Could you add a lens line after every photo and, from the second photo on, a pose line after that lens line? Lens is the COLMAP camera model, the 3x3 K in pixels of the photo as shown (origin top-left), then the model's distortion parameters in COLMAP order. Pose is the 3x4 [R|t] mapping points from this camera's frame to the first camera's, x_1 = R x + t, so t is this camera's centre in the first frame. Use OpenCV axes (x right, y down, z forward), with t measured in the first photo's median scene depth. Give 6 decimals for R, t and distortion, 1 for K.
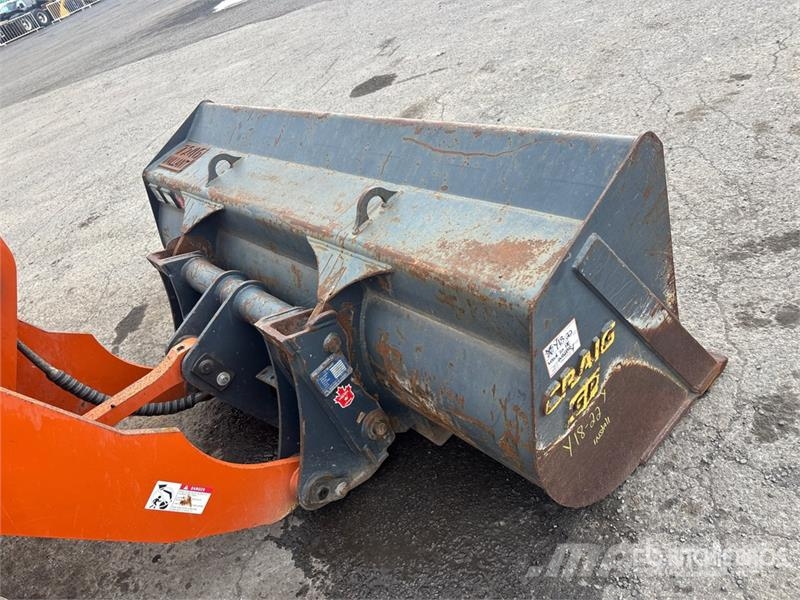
lens RADIAL K [[603.7, 0, 405.9], [0, 603.7, 290.0], [0, 0, 1]] dist [0.050758, -0.054220]
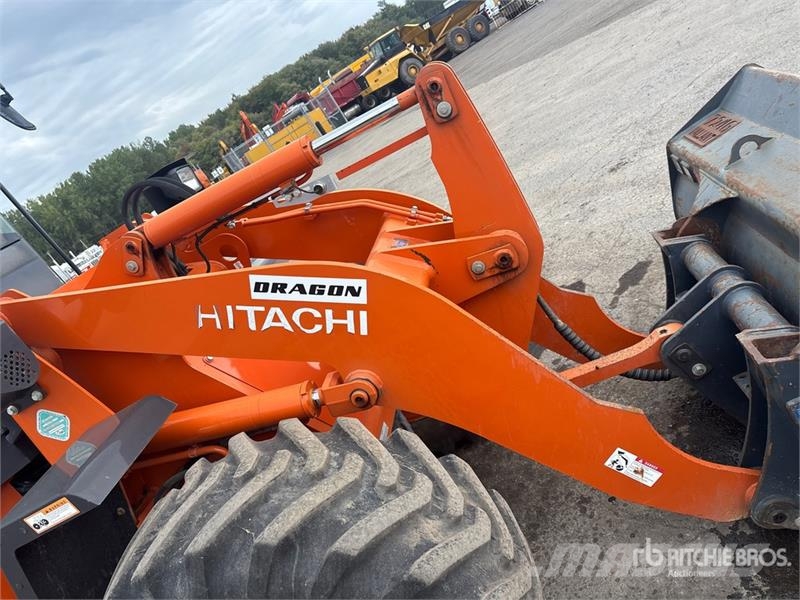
lens RADIAL K [[603.7, 0, 401.0], [0, 603.7, 293.7], [0, 0, 1]] dist [0.050758, -0.054220]
pose [[0.680455, 0.202601, -0.704226, 0.058287], [-0.106070, 0.978131, 0.178913, -0.109780], [0.725073, -0.047045, 0.687064, -0.077701]]
